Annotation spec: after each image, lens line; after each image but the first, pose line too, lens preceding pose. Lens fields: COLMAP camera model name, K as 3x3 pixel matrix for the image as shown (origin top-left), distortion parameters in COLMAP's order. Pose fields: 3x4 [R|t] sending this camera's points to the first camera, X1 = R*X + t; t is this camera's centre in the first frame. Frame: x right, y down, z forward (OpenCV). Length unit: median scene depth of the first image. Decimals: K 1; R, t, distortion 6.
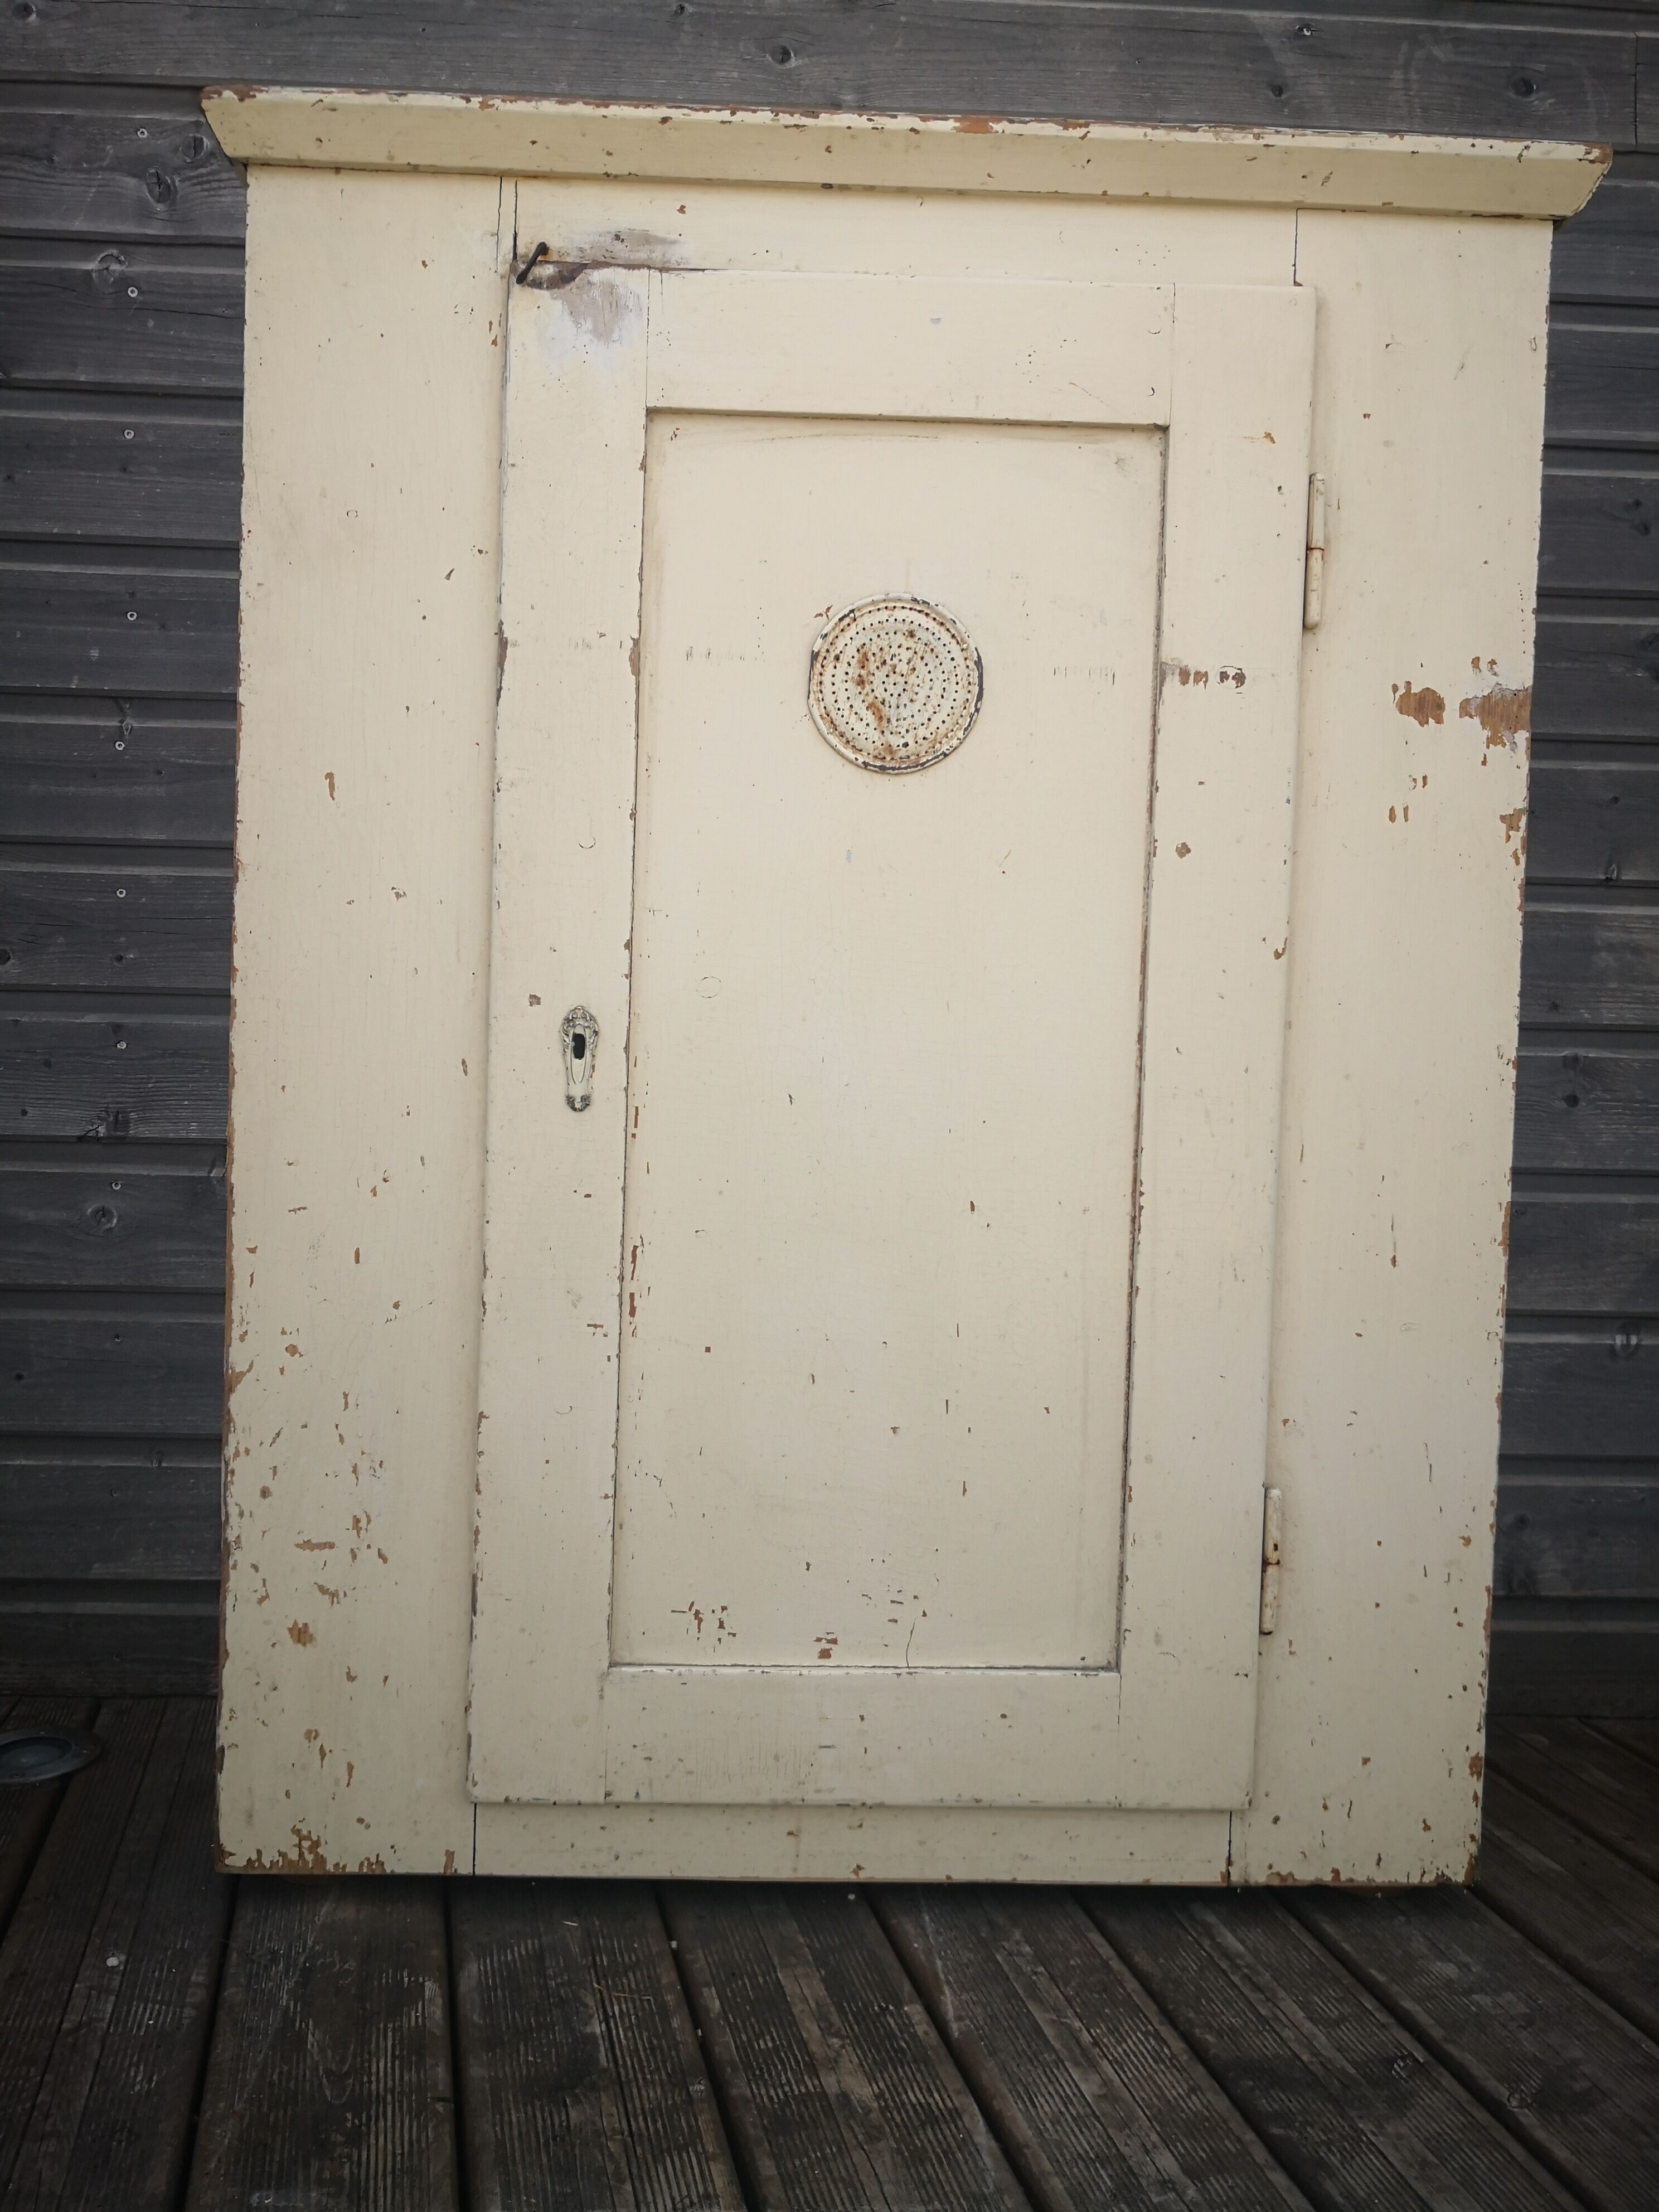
lens RADIAL K [[1780.5, 0, 819.6], [0, 1780.5, 1107.7], [0, 0, 1]] dist [0.022095, -0.044376]
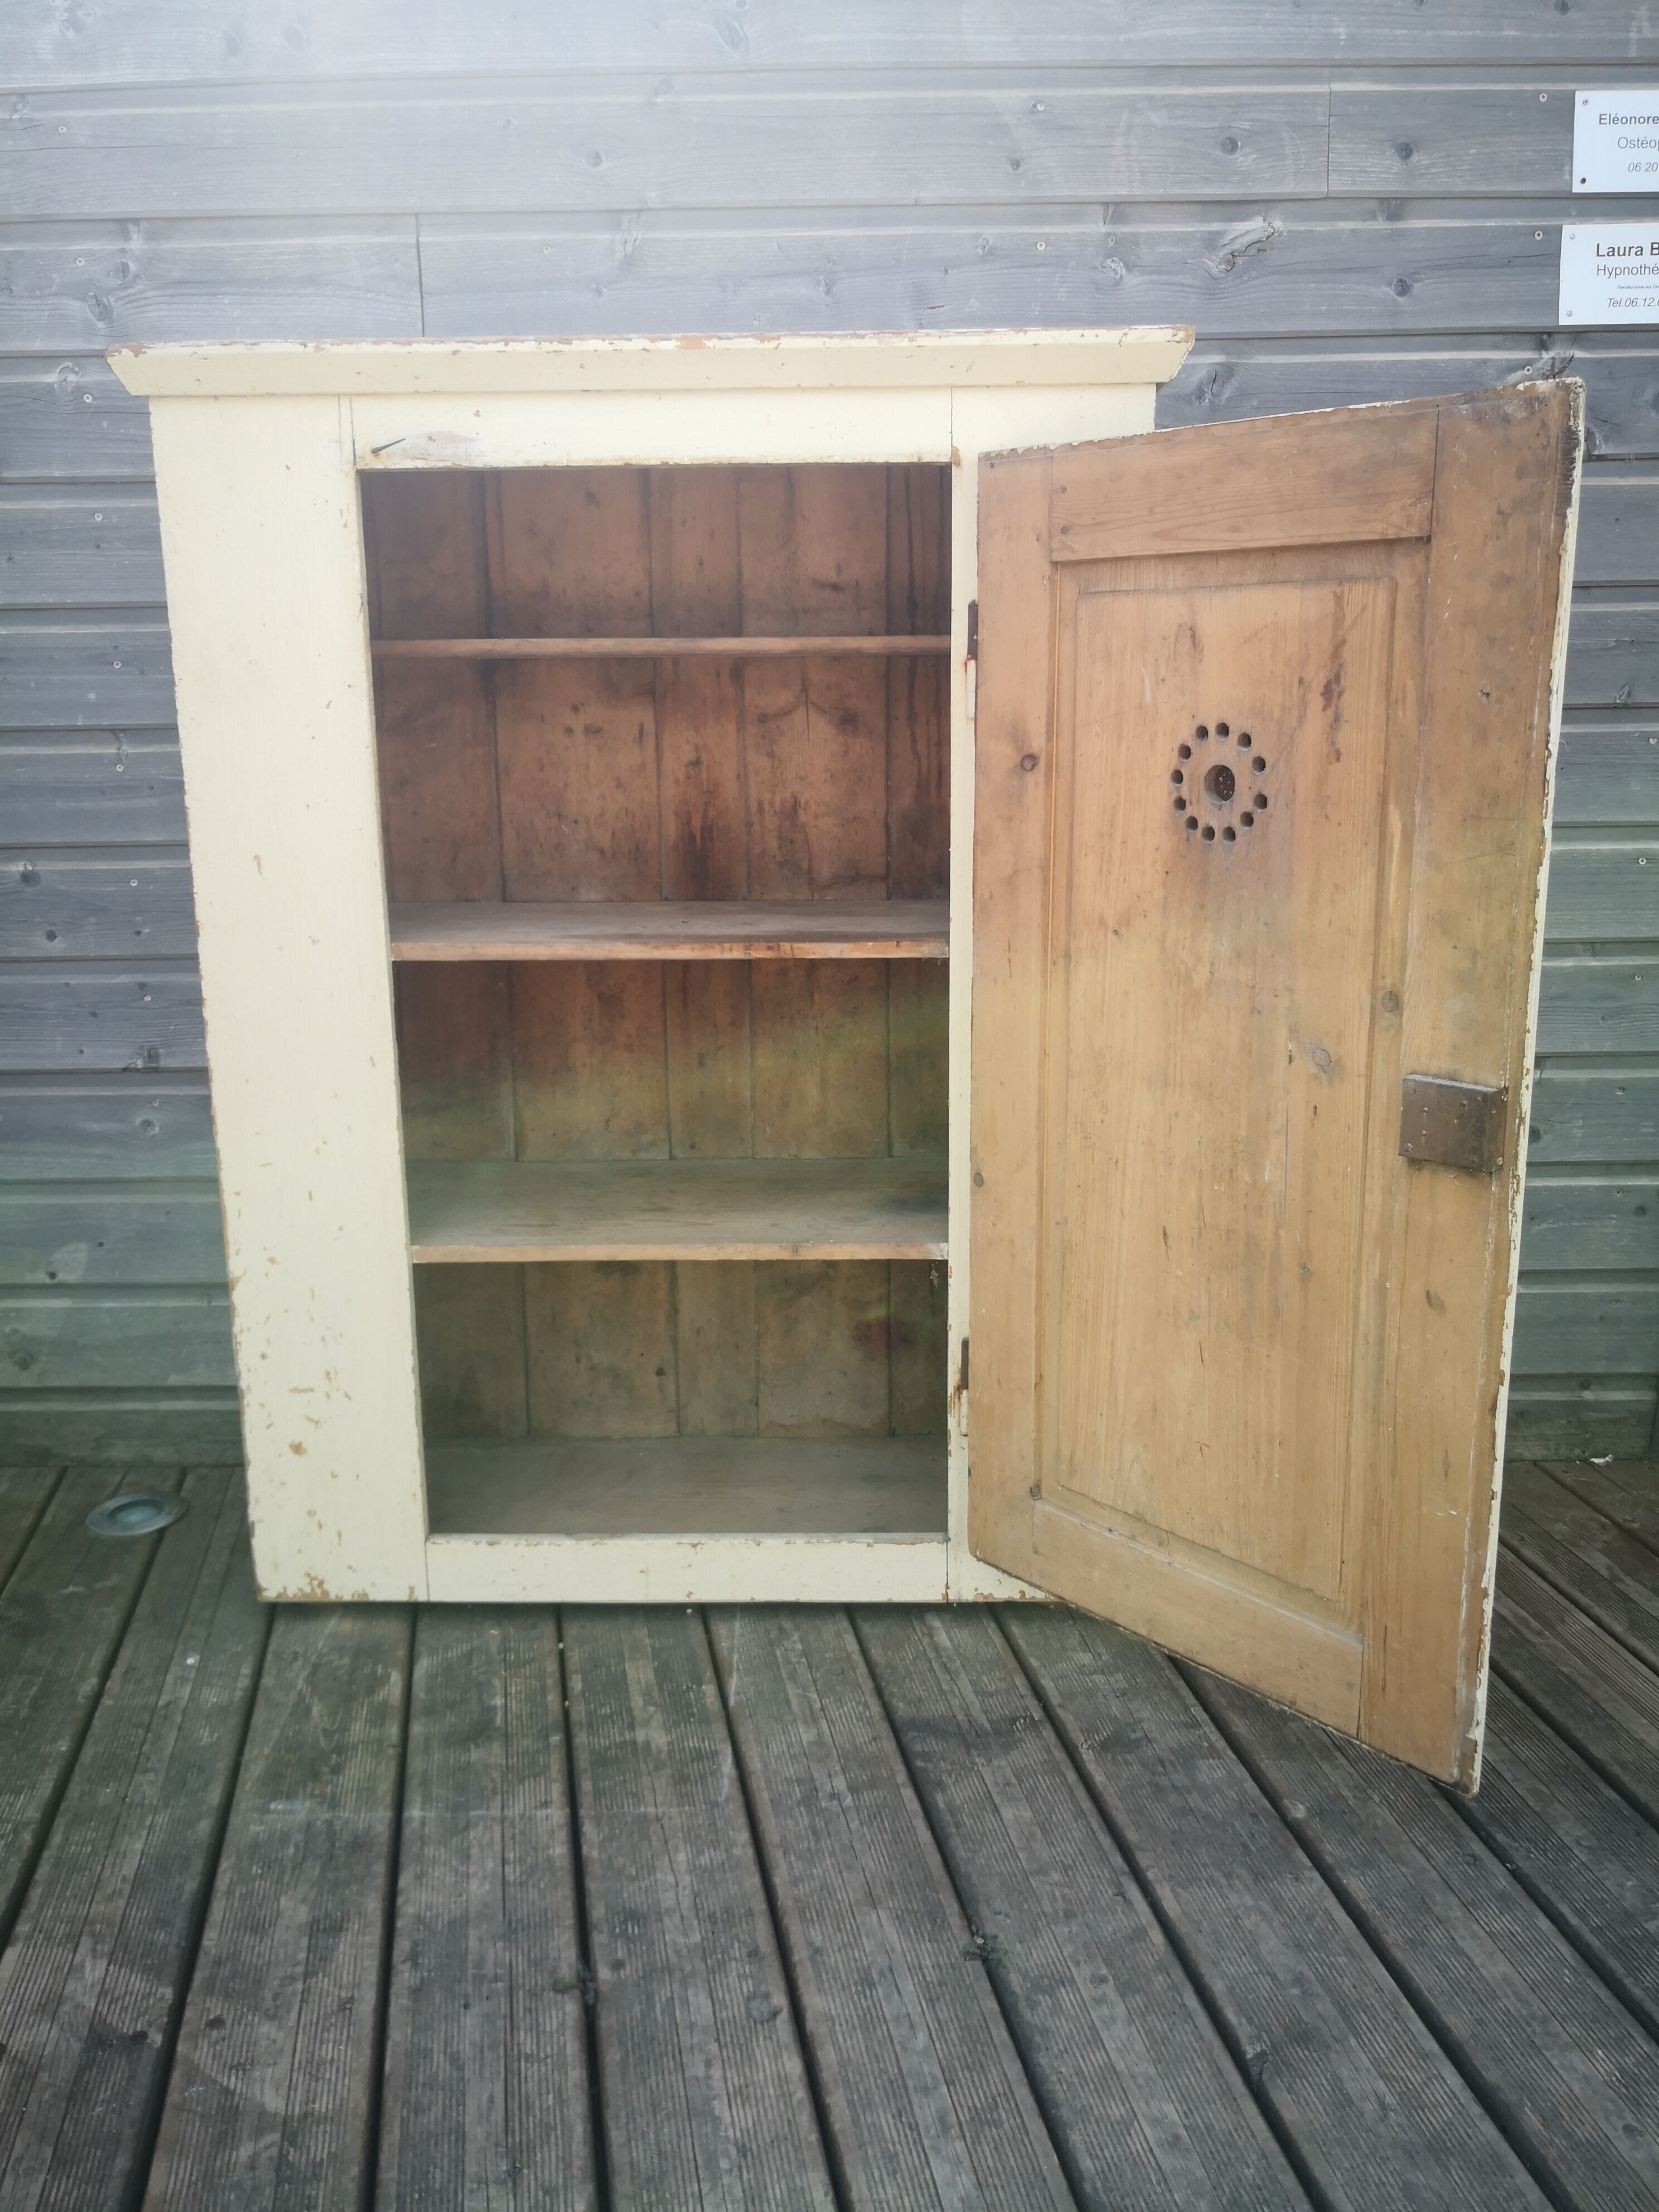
lens RADIAL K [[1773.0, 0, 829.6], [0, 1773.0, 1108.0], [0, 0, 1]] dist [-0.012351, 0.002232]
pose [[0.998011, -0.029658, -0.055630, 0.234671], [0.039440, 0.982143, 0.183958, -0.230506], [0.049180, -0.185786, 0.981359, -0.347150]]
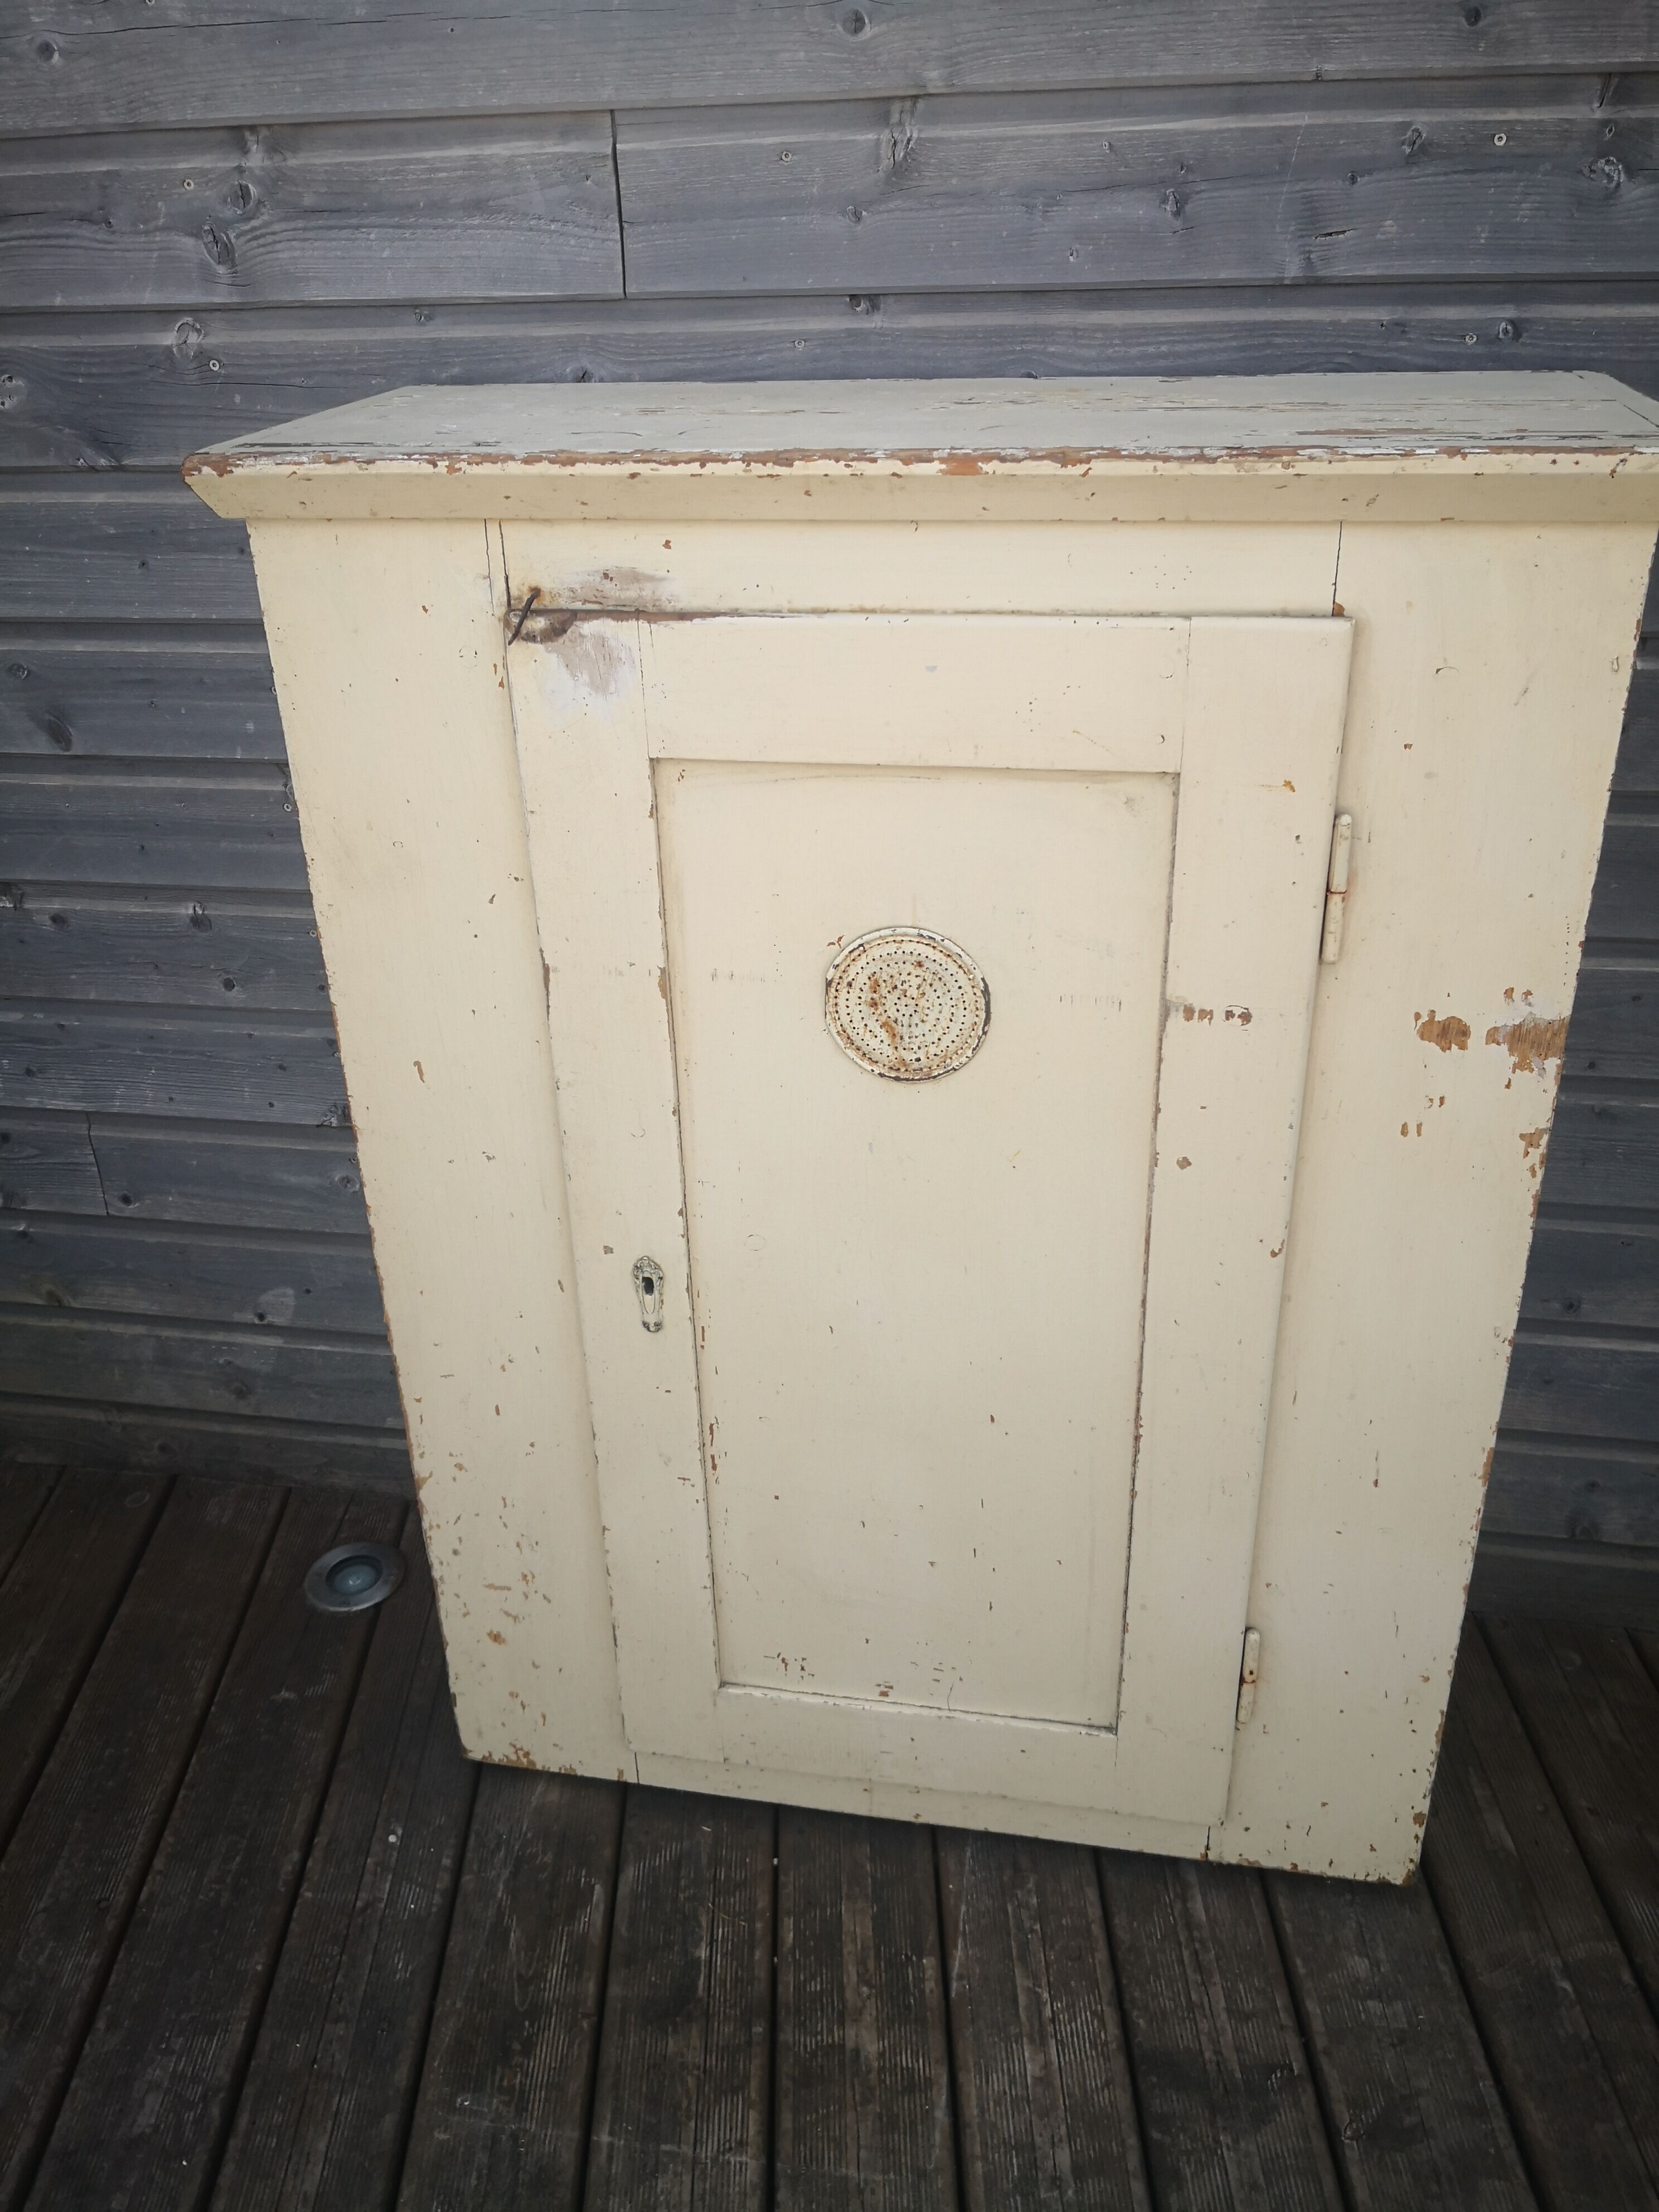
lens RADIAL K [[1777.7, 0, 829.7], [0, 1777.7, 1104.1], [0, 0, 1]] dist [0.018881, -0.039253]
pose [[0.974076, 0.049295, -0.220784, 0.230136], [0.050839, 0.903303, 0.425980, -0.629637], [0.220434, -0.426162, 0.877380, 0.058555]]
